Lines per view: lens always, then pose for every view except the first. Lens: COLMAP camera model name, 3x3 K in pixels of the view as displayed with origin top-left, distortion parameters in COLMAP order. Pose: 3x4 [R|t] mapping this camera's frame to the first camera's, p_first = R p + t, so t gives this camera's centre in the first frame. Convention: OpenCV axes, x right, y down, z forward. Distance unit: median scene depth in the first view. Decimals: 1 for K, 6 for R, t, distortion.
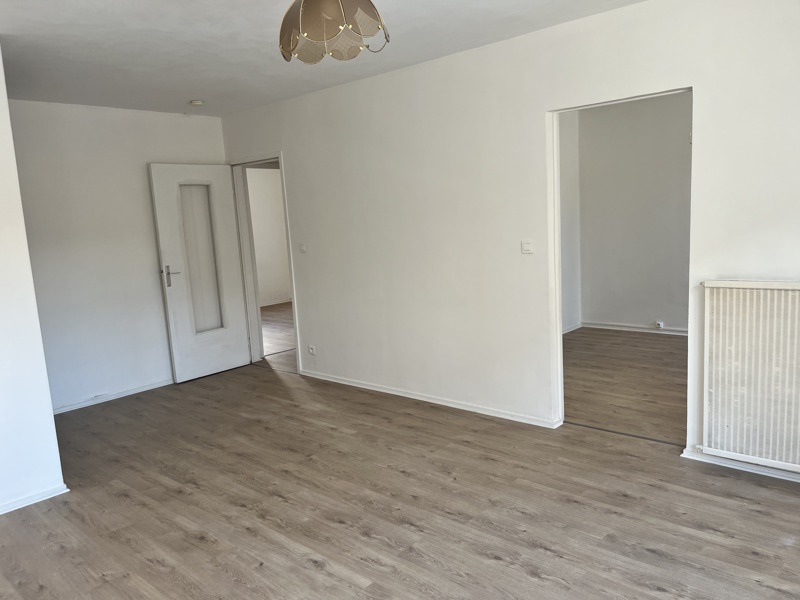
lens RADIAL K [[608.1, 0, 400.6], [0, 608.1, 300.5], [0, 0, 1]] dist [0.002792, -0.004526]
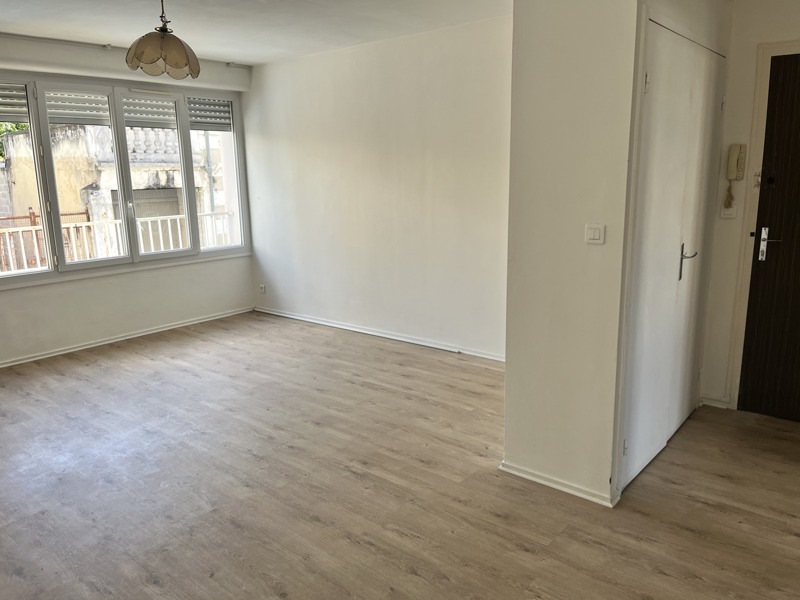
lens RADIAL K [[608.1, 0, 400.4], [0, 608.1, 300.6], [0, 0, 1]] dist [0.002792, -0.004526]
pose [[-0.996641, 0.079099, -0.021219, -0.438389], [0.066605, 0.933641, 0.351964, -0.250328], [0.047651, 0.349369, -0.935773, 1.875586]]
